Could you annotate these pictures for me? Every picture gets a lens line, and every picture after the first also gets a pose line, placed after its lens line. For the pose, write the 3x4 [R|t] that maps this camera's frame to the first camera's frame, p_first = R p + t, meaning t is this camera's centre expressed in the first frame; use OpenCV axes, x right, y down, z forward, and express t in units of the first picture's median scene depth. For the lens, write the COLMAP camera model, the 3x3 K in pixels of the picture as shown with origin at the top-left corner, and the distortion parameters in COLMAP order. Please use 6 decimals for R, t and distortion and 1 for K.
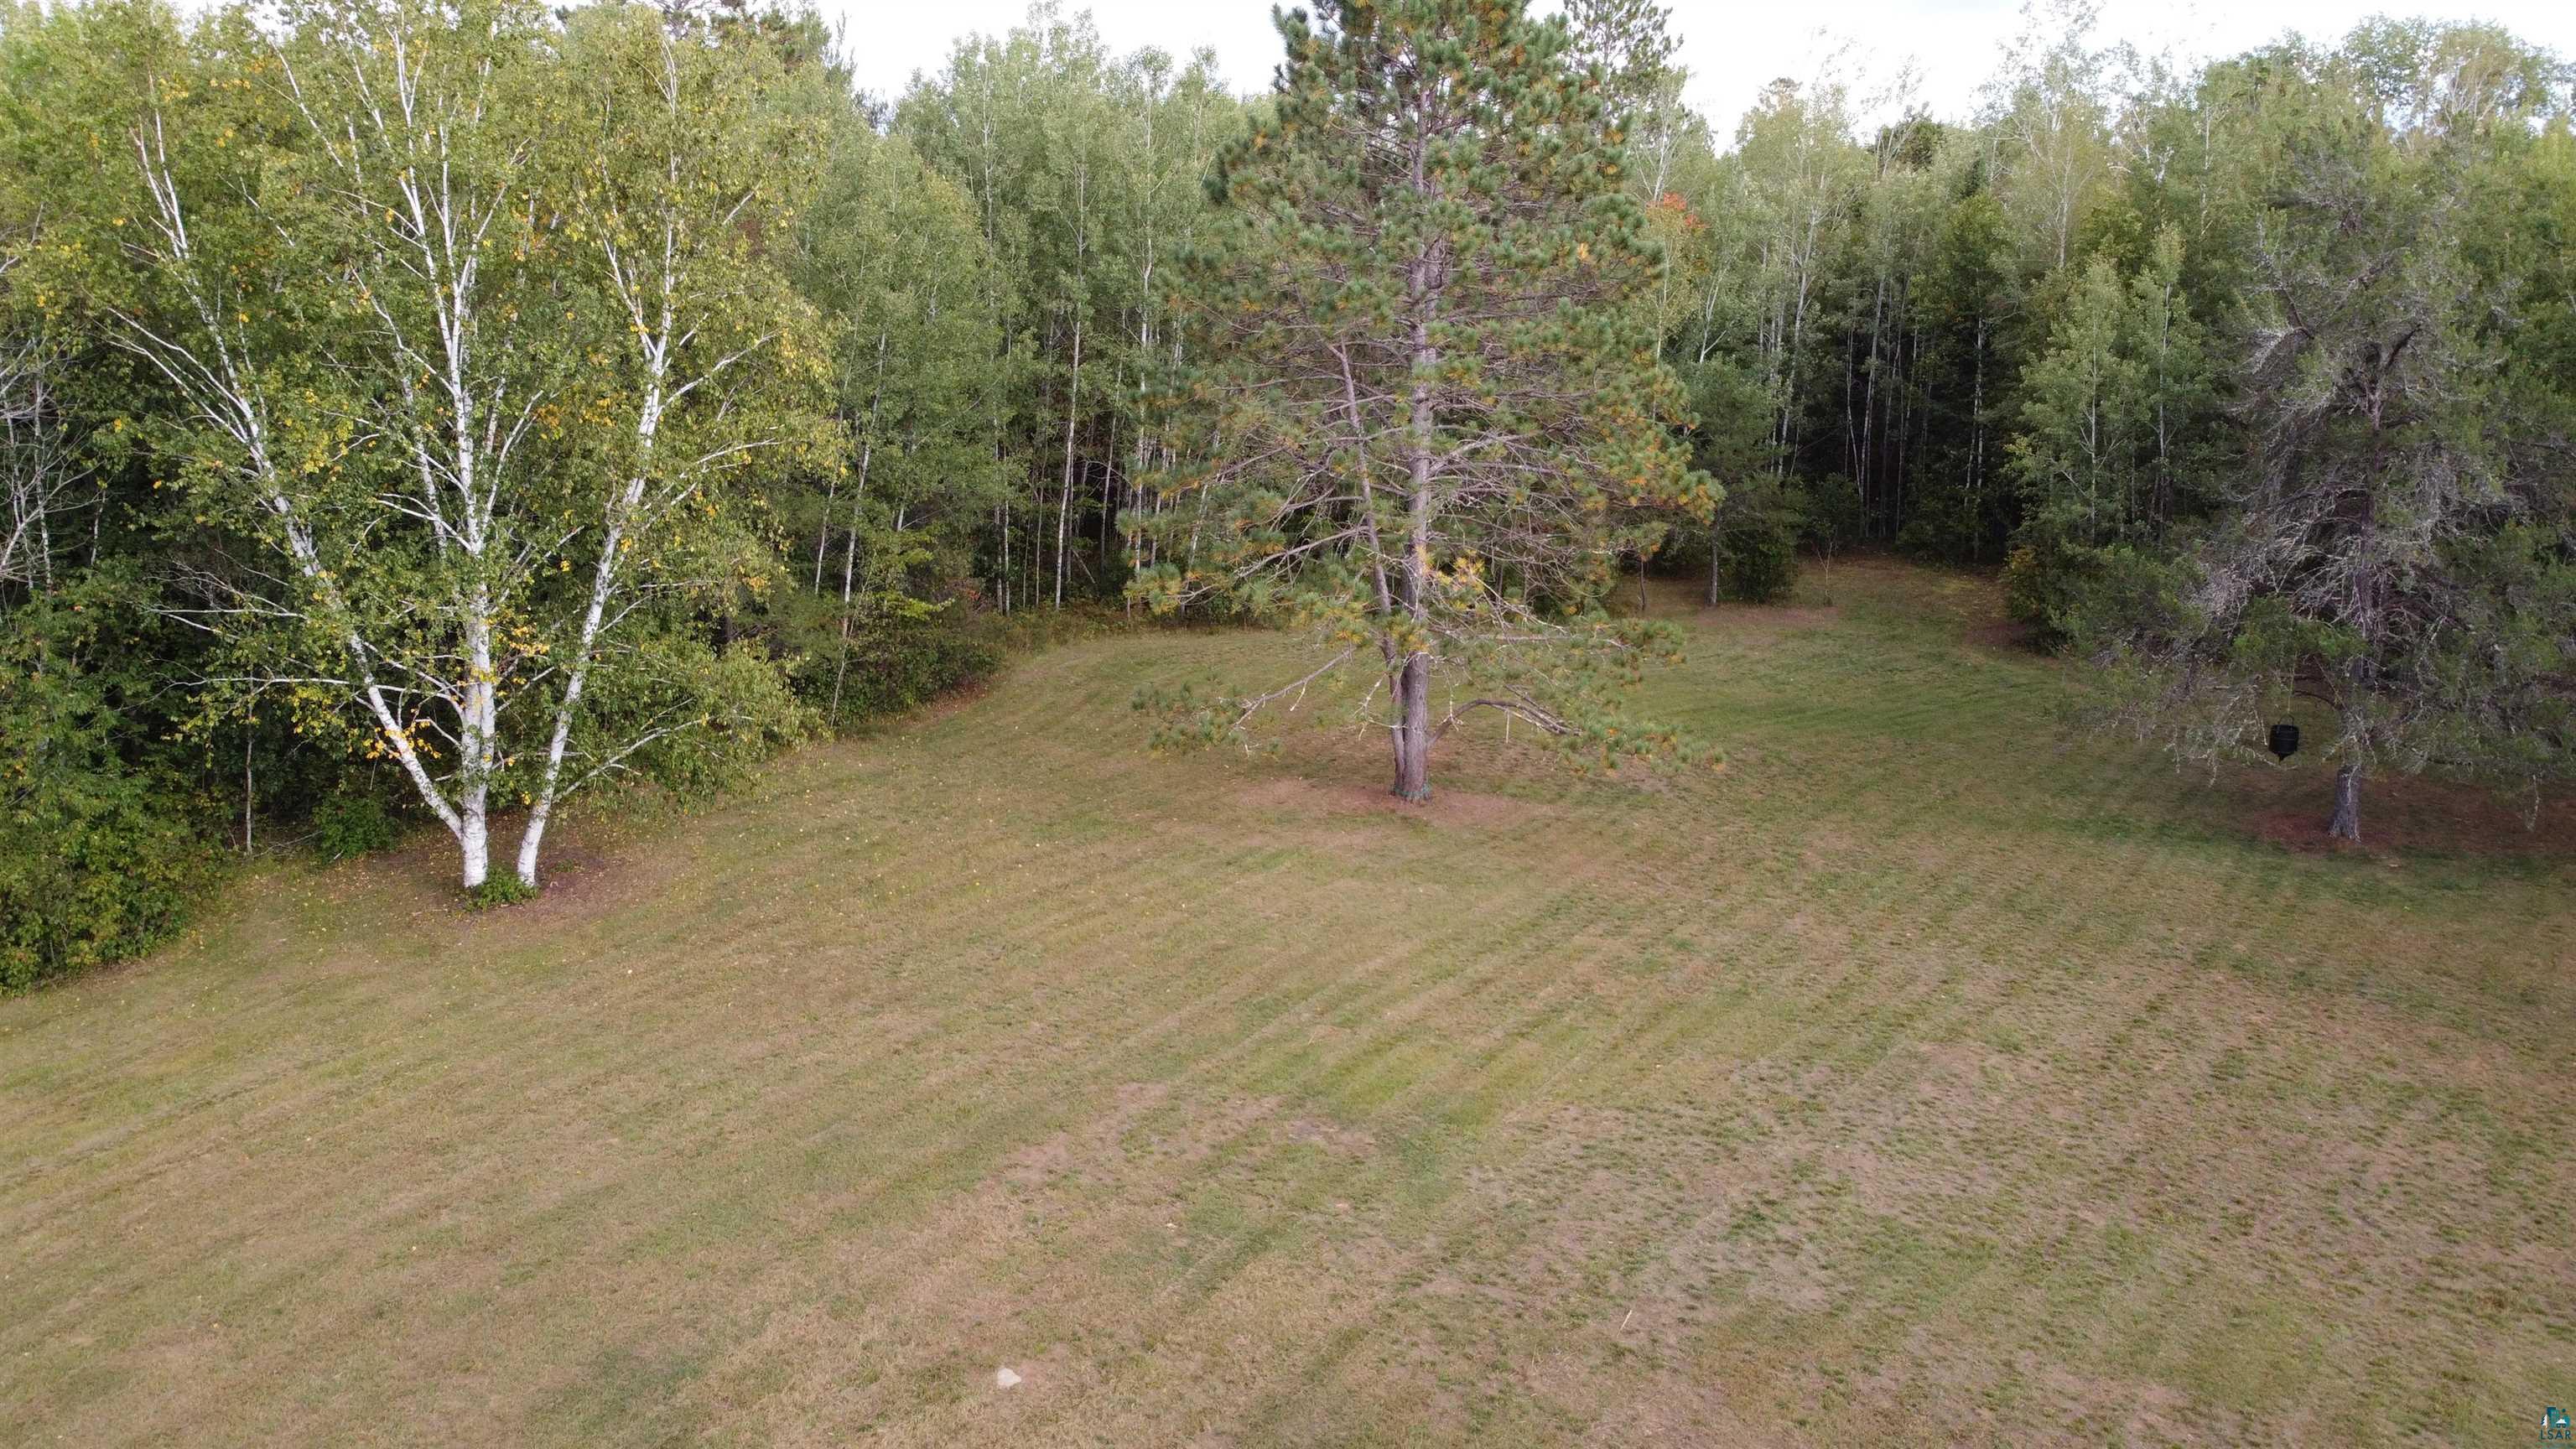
lens RADIAL K [[1936.9, 0, 1299.4], [0, 1936.9, 745.0], [0, 0, 1]] dist [-0.002067, -0.001523]
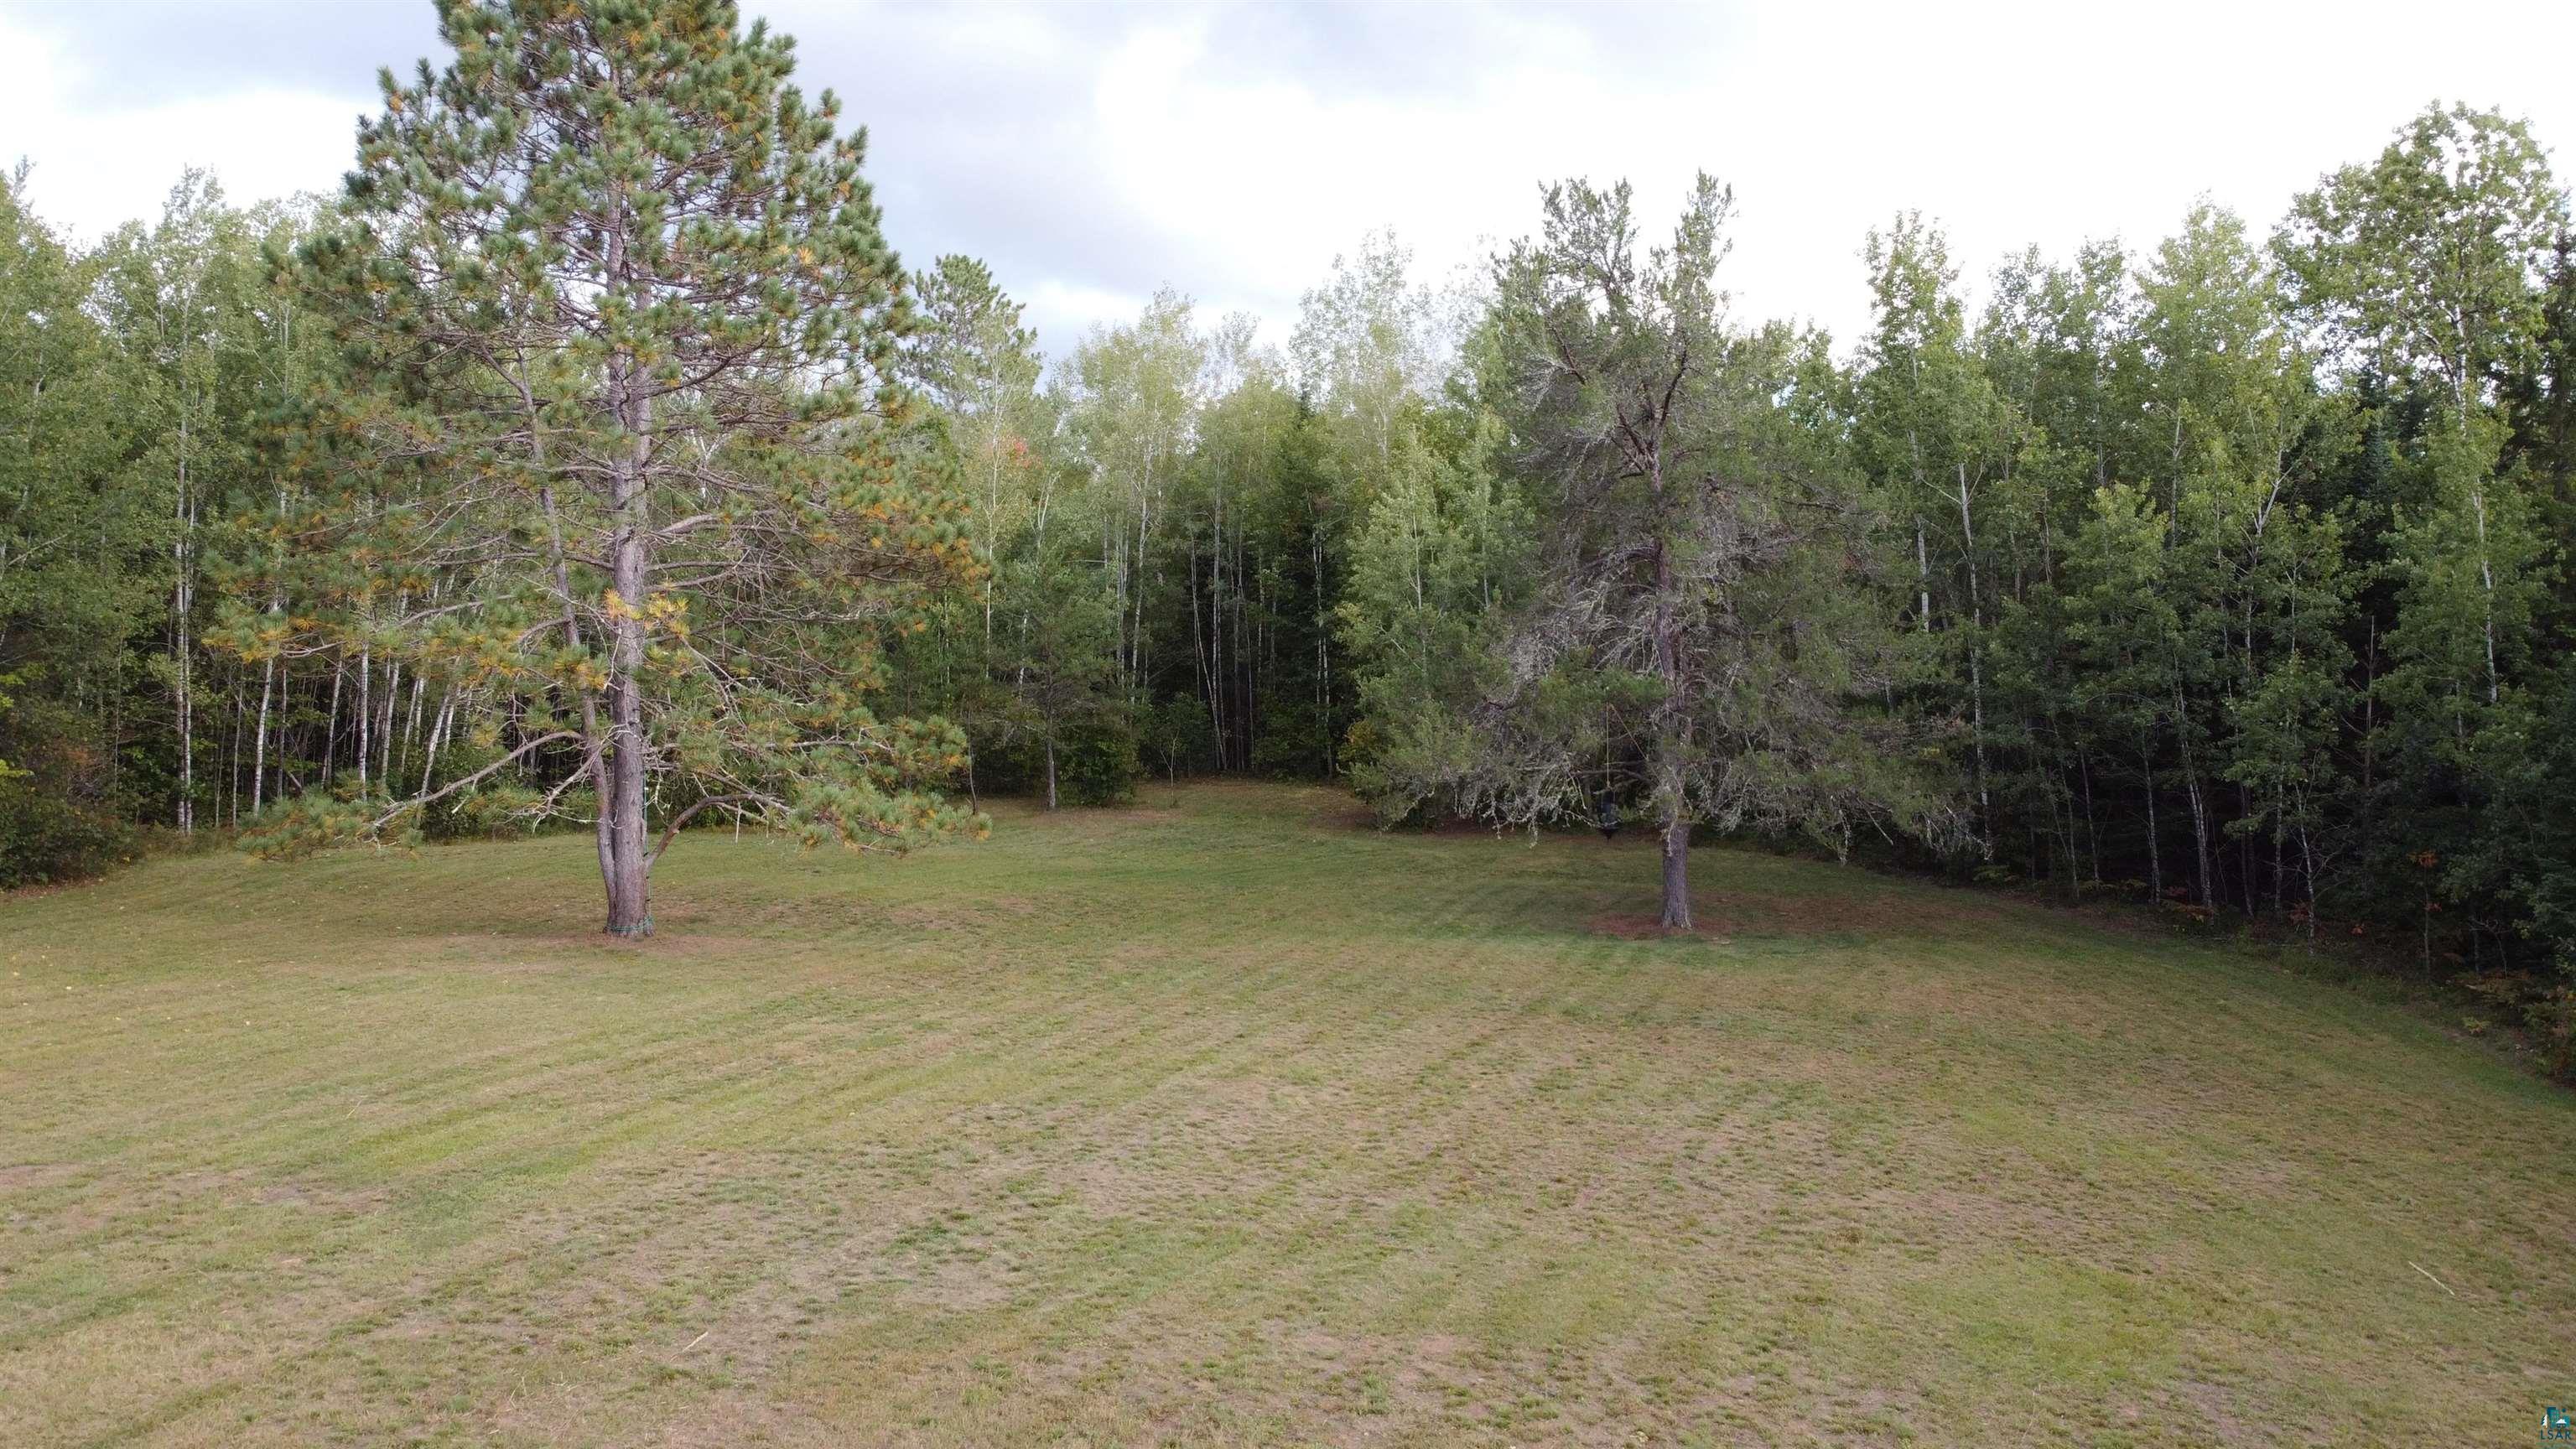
lens RADIAL K [[1936.9, 0, 1319.8], [0, 1936.9, 766.1], [0, 0, 1]] dist [-0.002067, -0.001523]
pose [[0.955715, -0.012515, 0.294028, 0.137793], [0.070402, 0.979809, -0.187131, 0.184891], [-0.285750, 0.199544, 0.937299, 0.213277]]
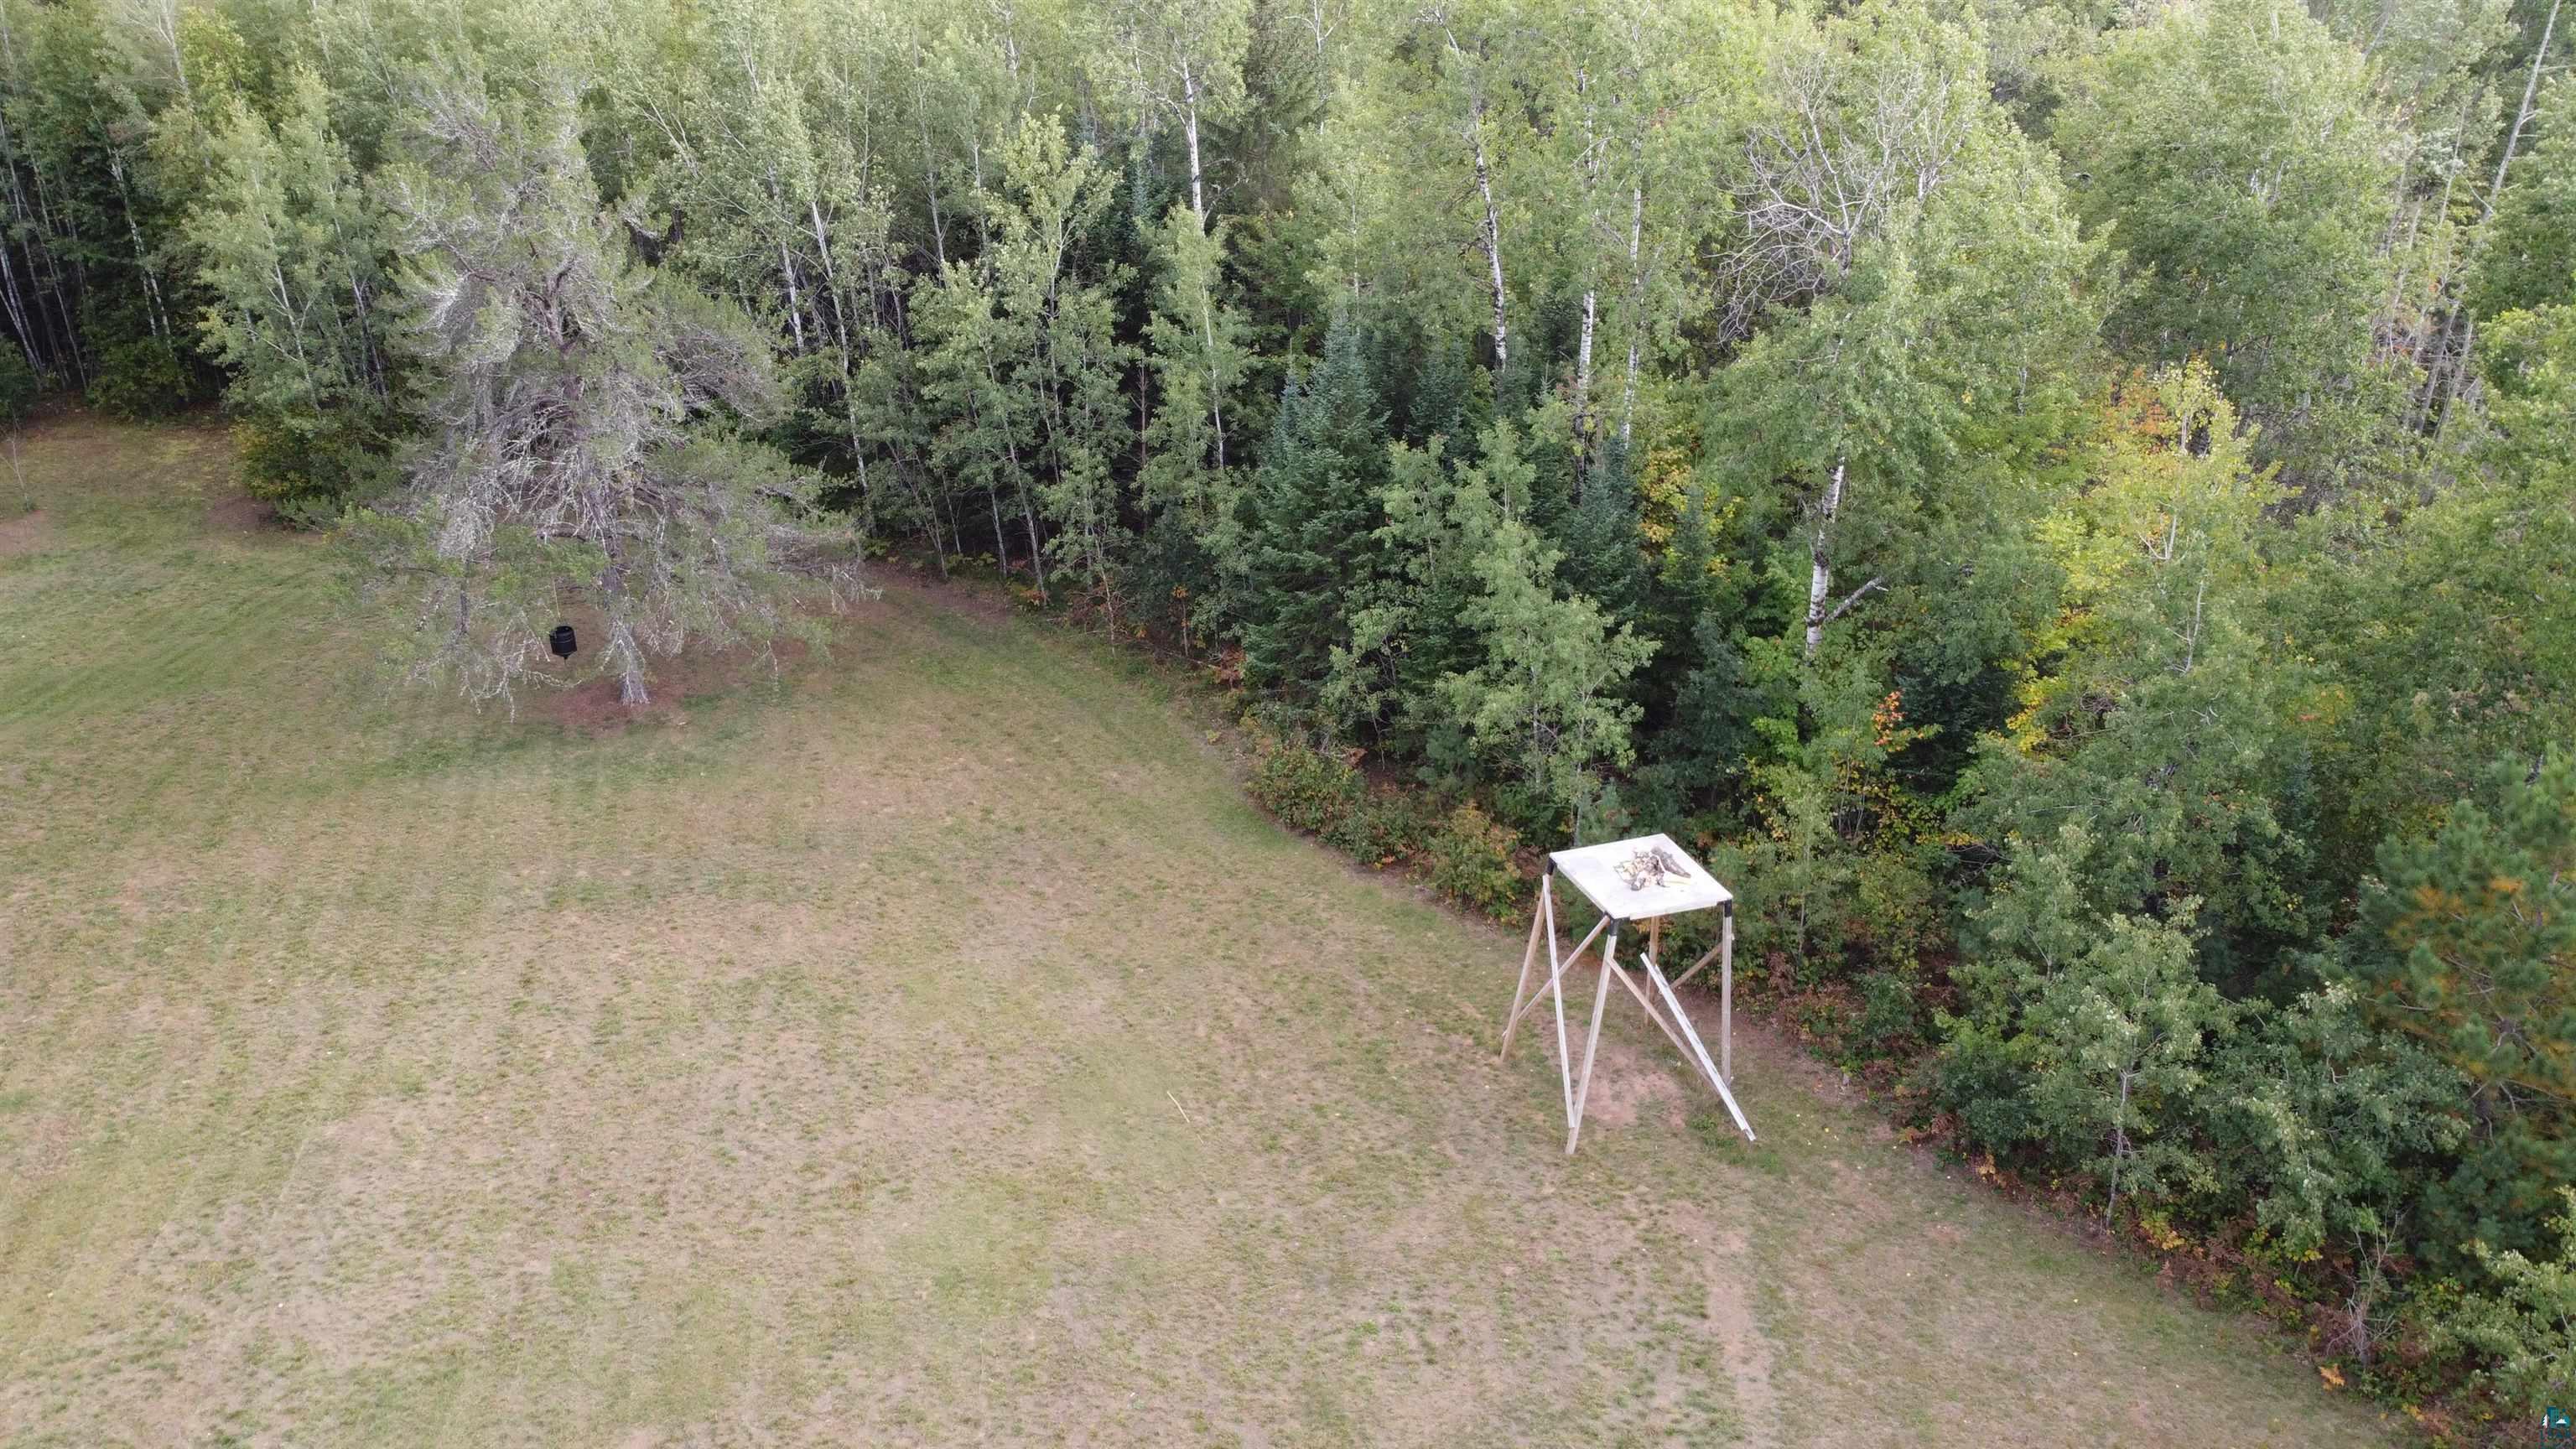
lens RADIAL K [[1936.9, 0, 1302.0], [0, 1936.9, 720.1], [0, 0, 1]] dist [-0.002067, -0.001523]
pose [[0.650727, -0.310107, 0.693100, 0.019842], [0.178119, 0.949673, 0.257673, -0.221783], [-0.738125, -0.044220, 0.673214, -0.045361]]
